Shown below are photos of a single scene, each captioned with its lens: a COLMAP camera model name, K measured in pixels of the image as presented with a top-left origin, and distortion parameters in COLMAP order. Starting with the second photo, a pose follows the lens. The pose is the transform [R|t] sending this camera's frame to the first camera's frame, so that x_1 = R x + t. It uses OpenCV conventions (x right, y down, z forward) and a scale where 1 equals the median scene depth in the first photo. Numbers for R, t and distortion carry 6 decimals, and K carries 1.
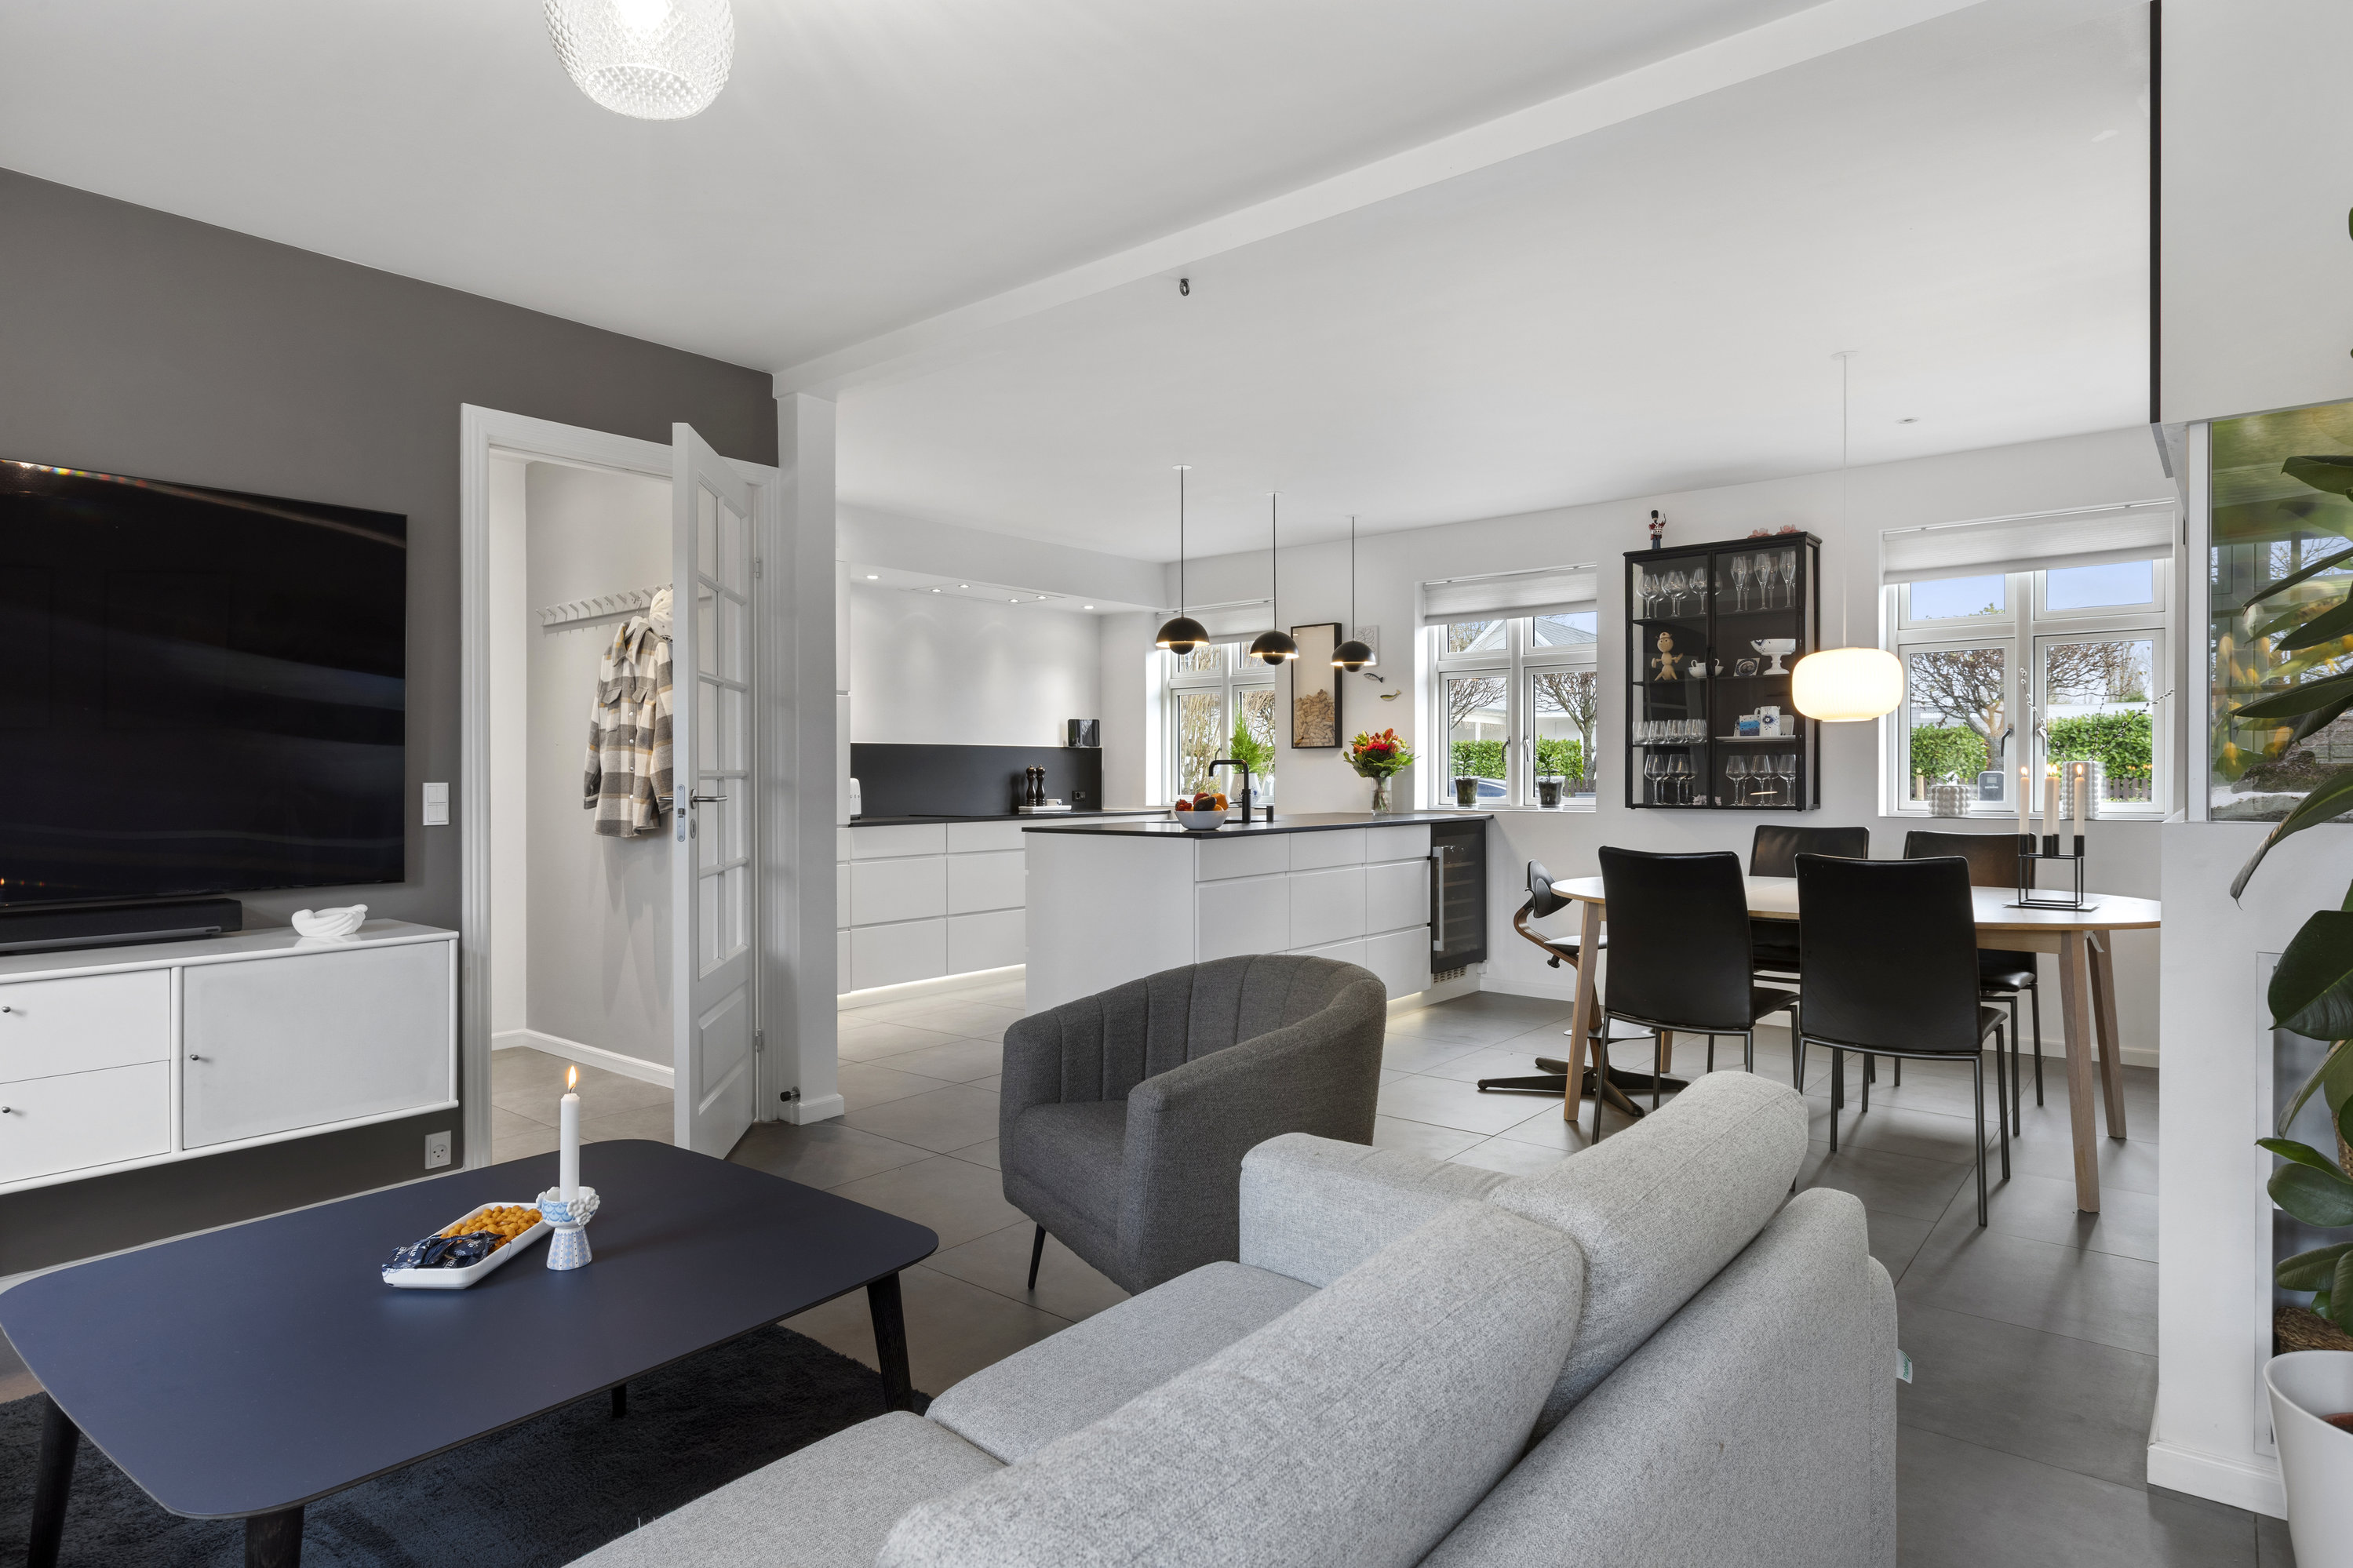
lens RADIAL K [[1286.0, 0, 1162.4], [0, 1286.0, 781.0], [0, 0, 1]] dist [0.001666, -0.002245]
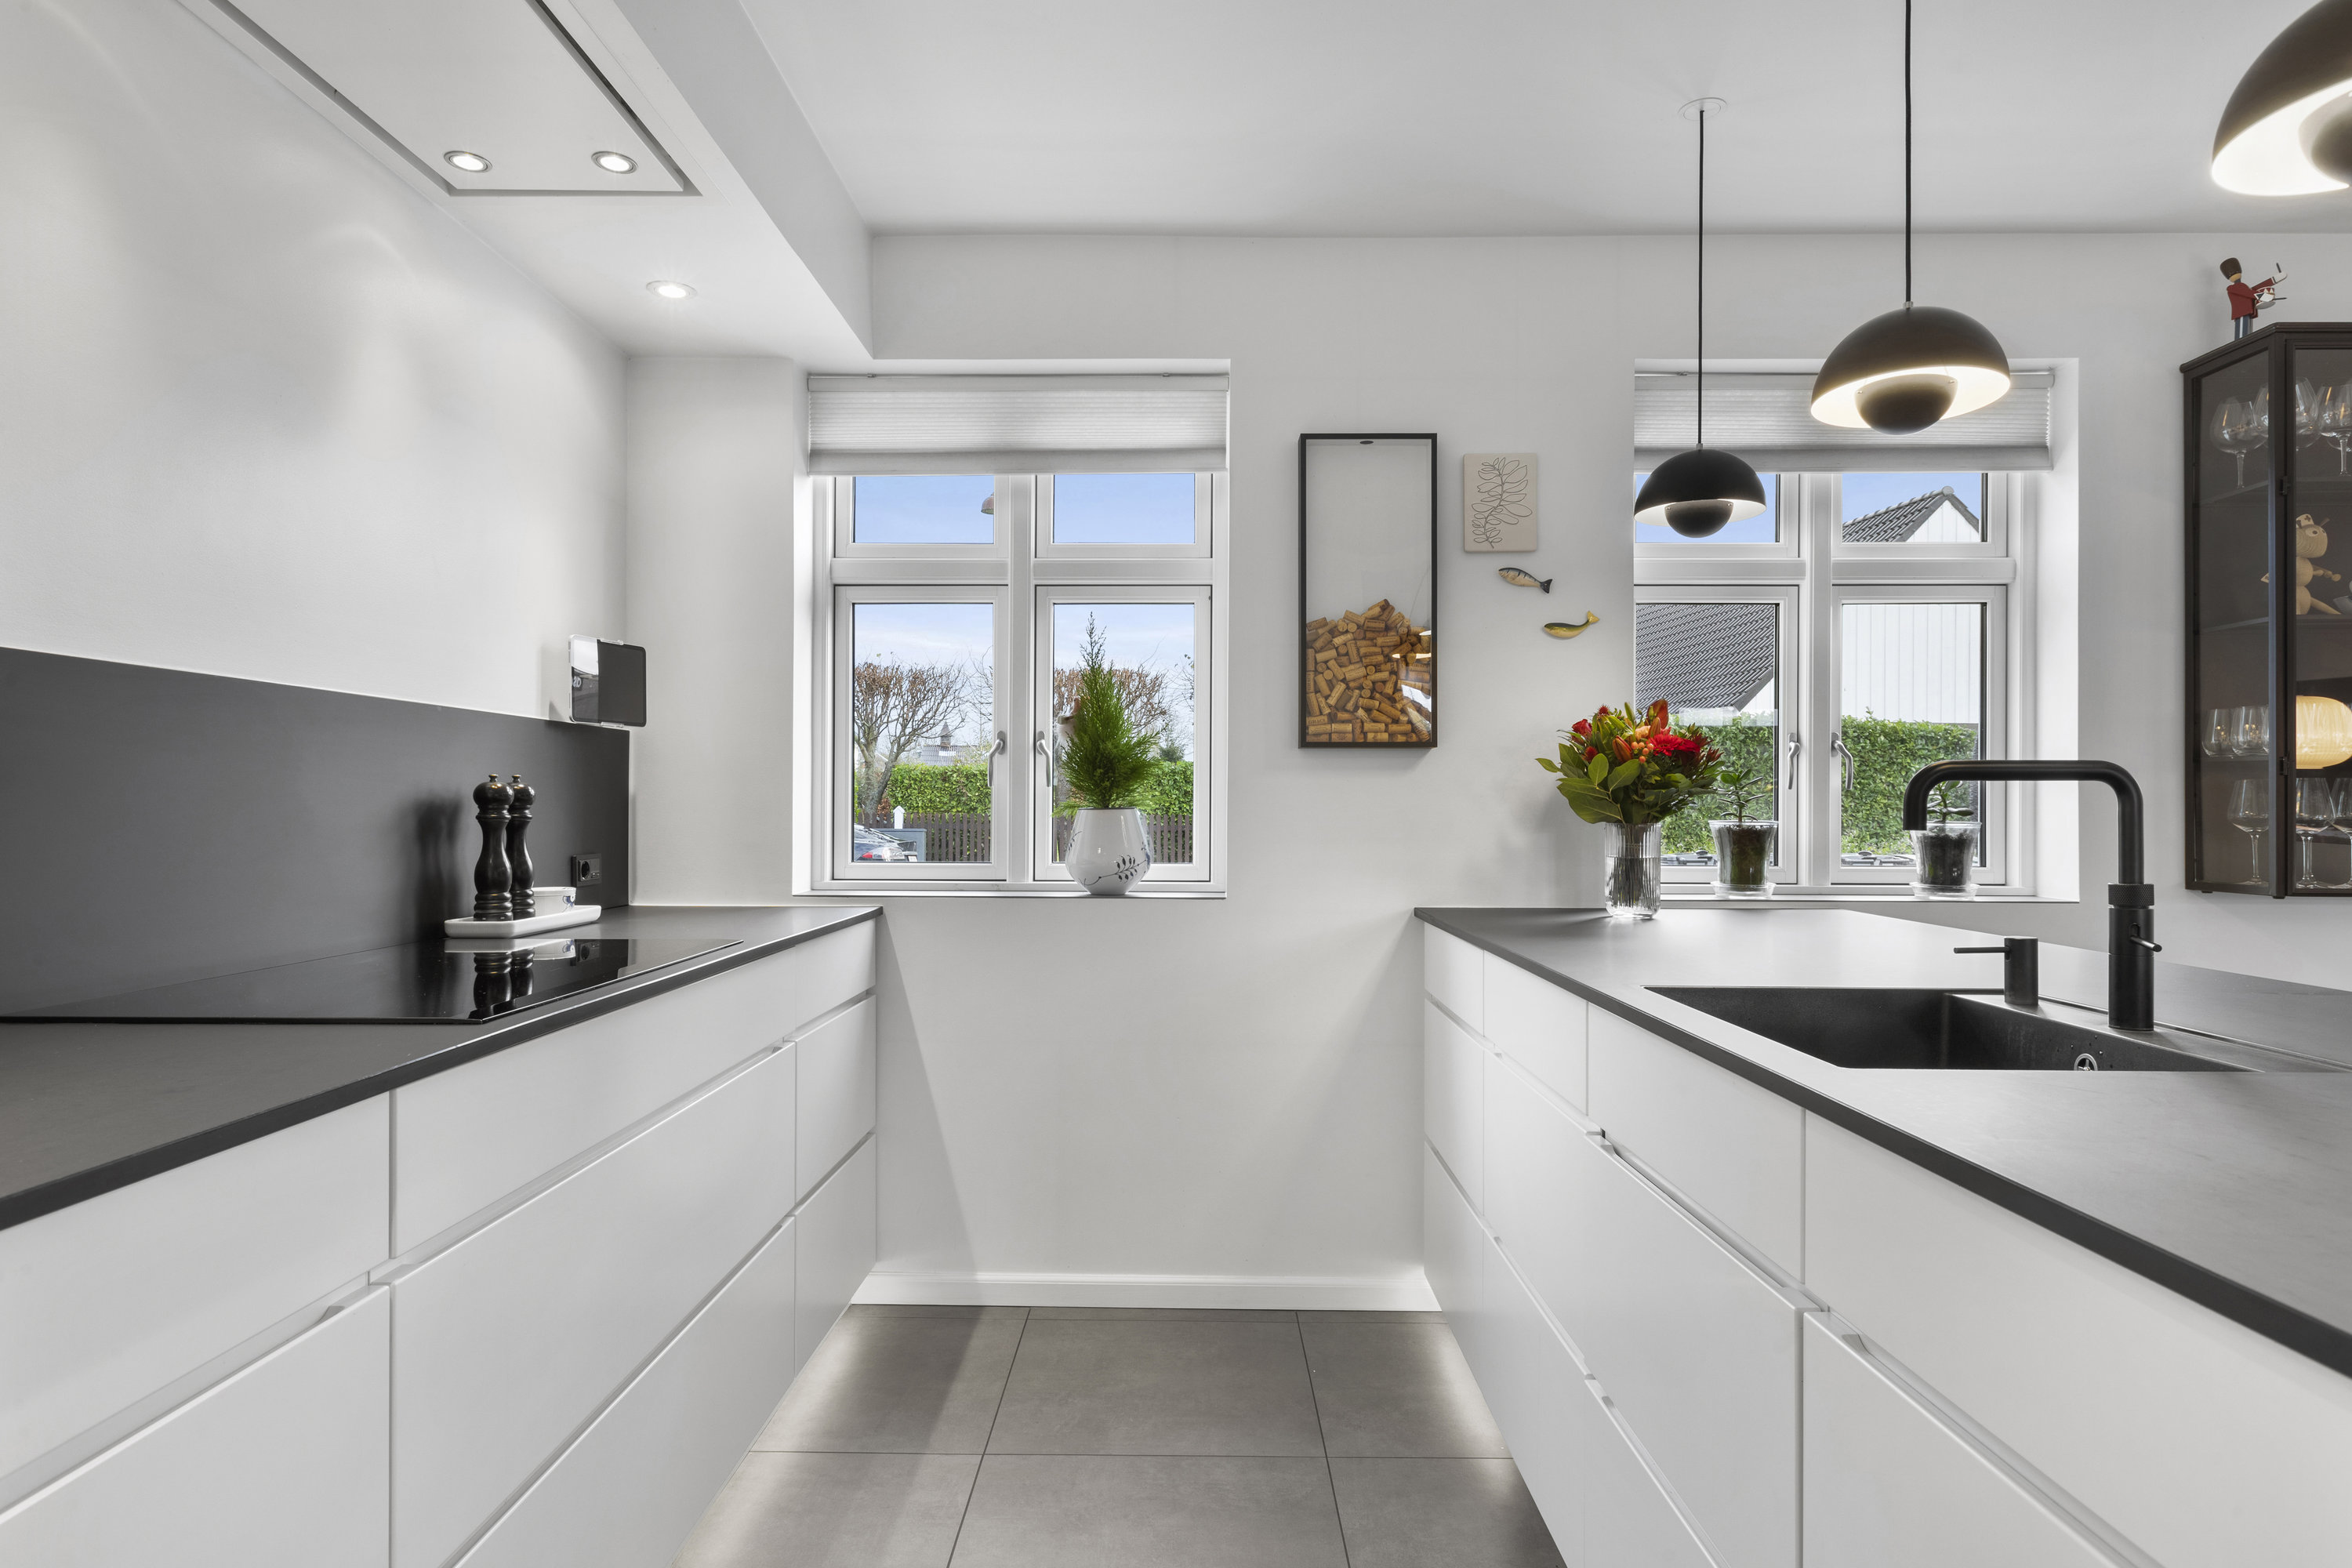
lens RADIAL K [[1285.6, 0, 1165.8], [0, 1285.6, 801.4], [0, 0, 1]] dist [0.001666, -0.002245]
pose [[0.777622, 0.010170, 0.628649, -0.197342], [-0.003897, 0.999928, -0.011356, -0.004569], [-0.628720, 0.006381, 0.777606, 0.813846]]
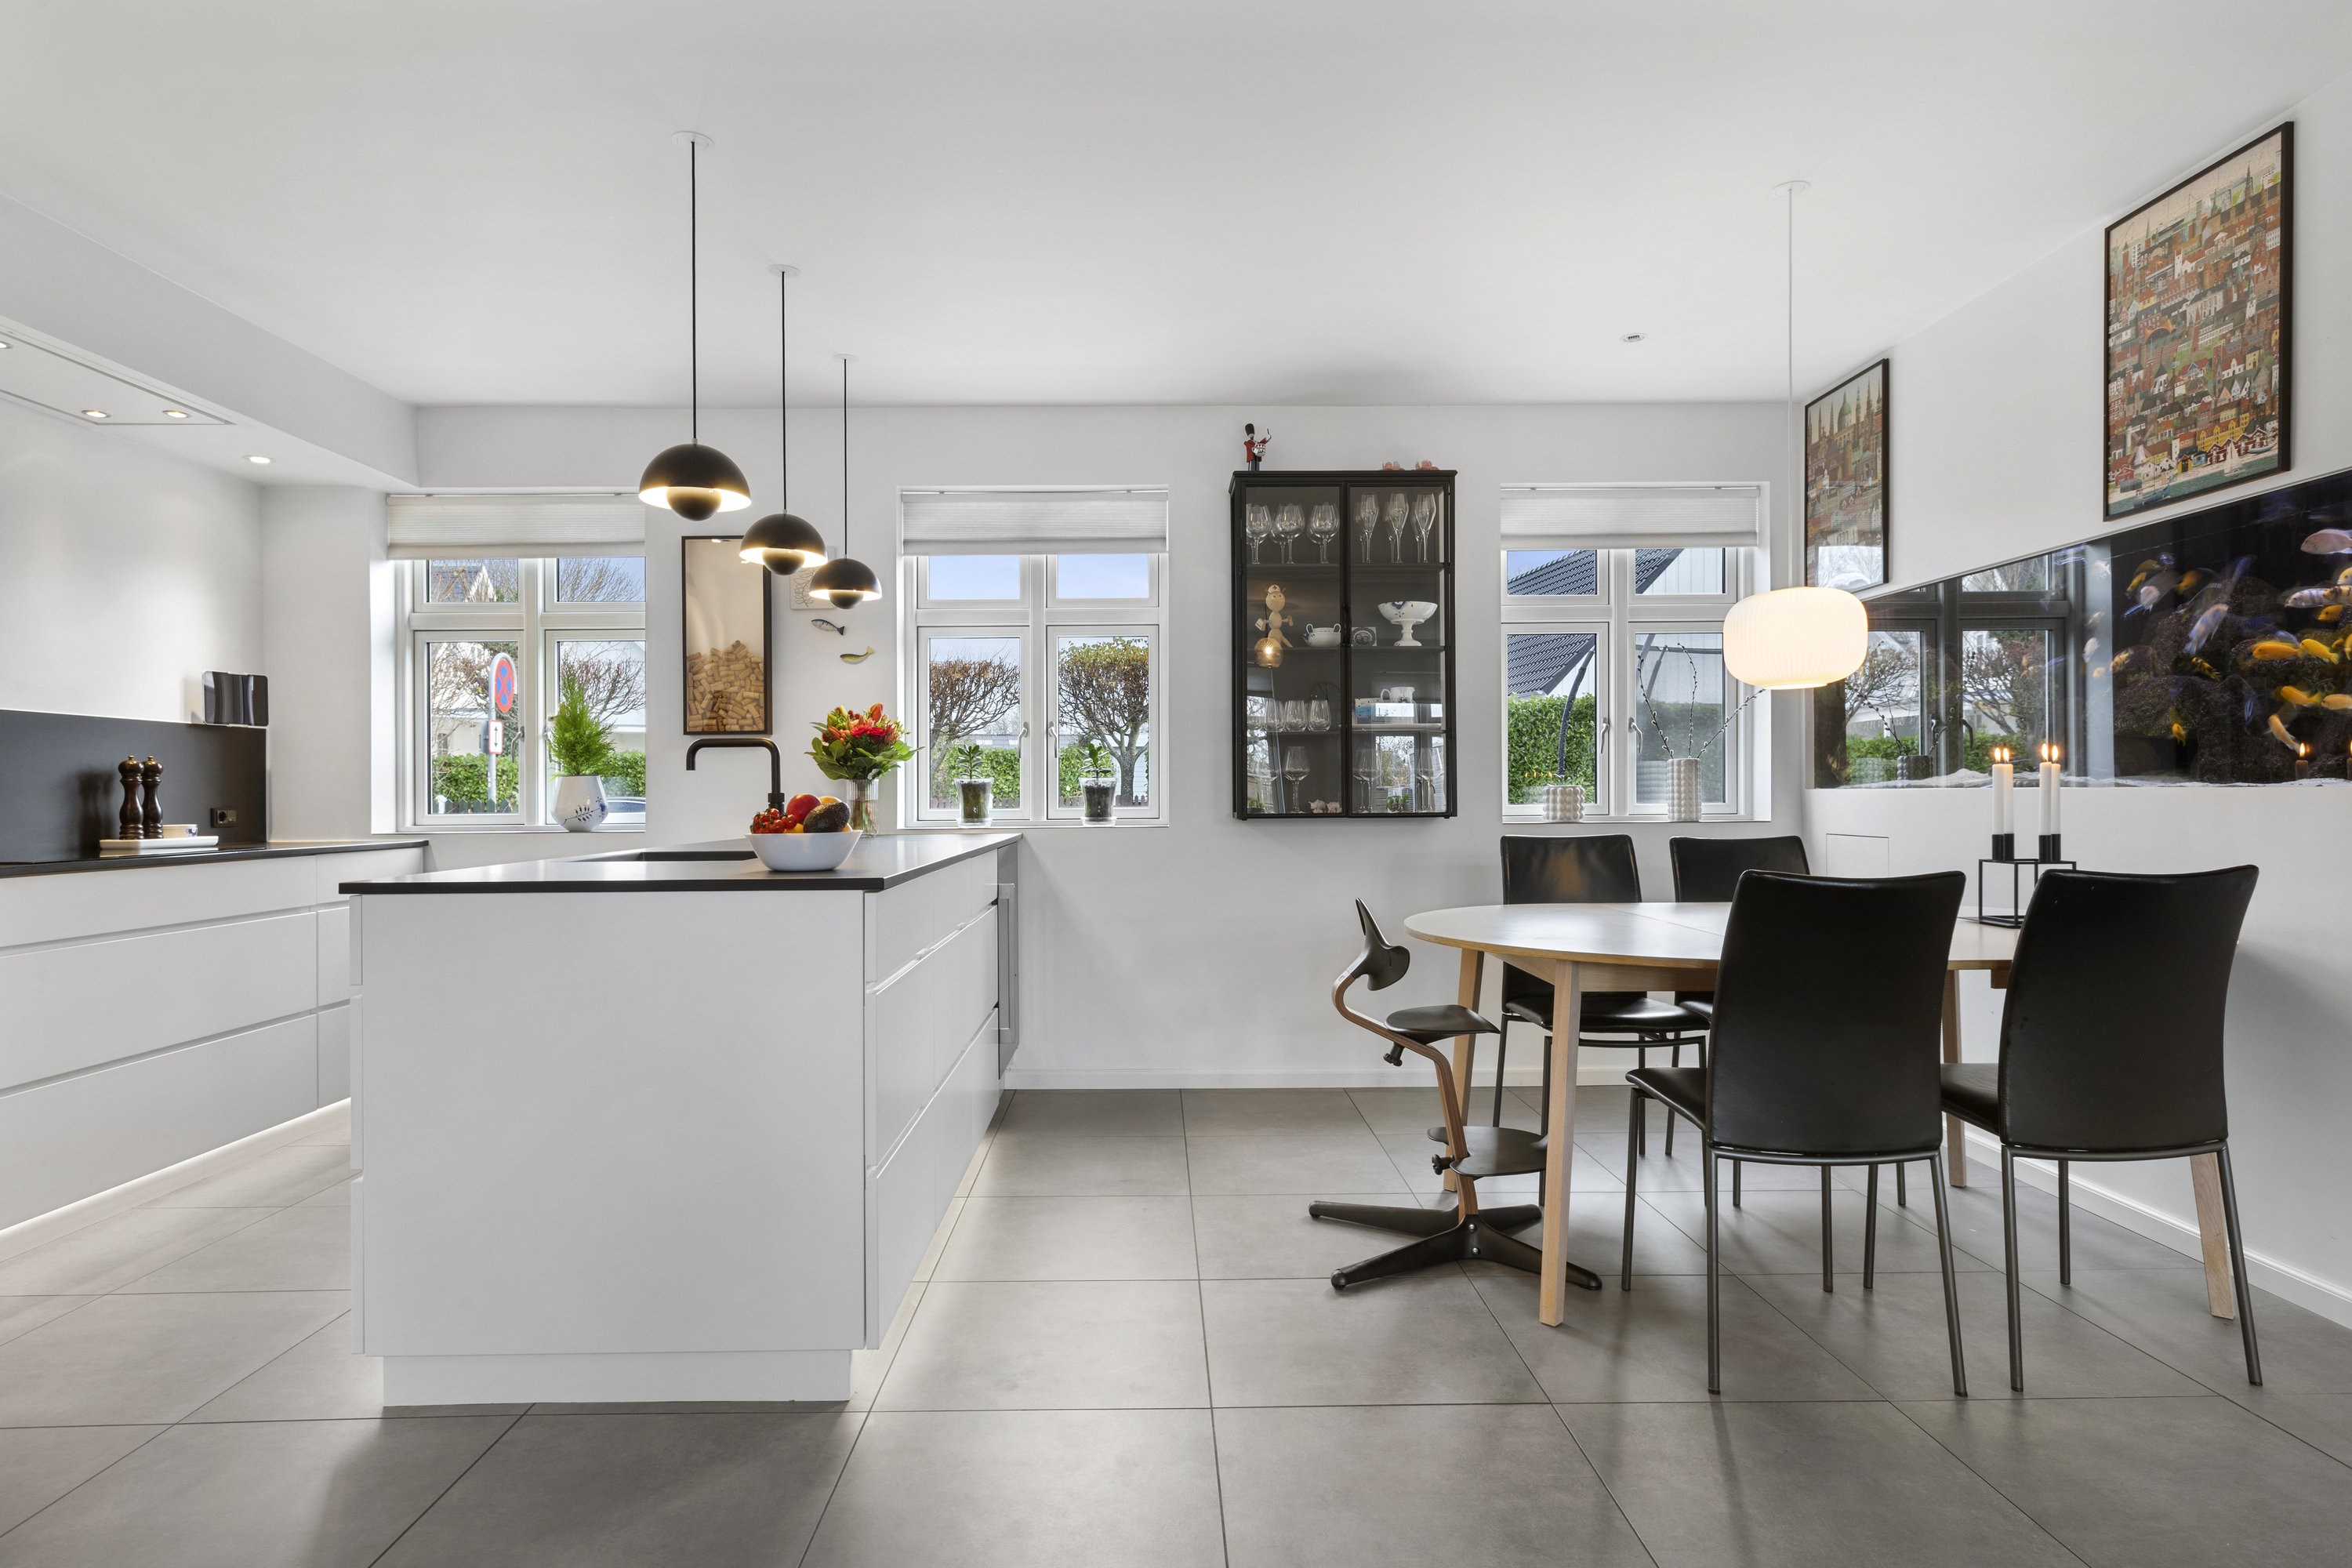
lens RADIAL K [[1285.6, 0, 1112.4], [0, 1285.6, 816.5], [0, 0, 1]] dist [0.001666, -0.002245]
pose [[0.767784, -0.013433, 0.640568, -0.153955], [0.008781, 0.999907, 0.010443, 0.010715], [-0.640648, -0.002393, 0.767831, 0.442815]]
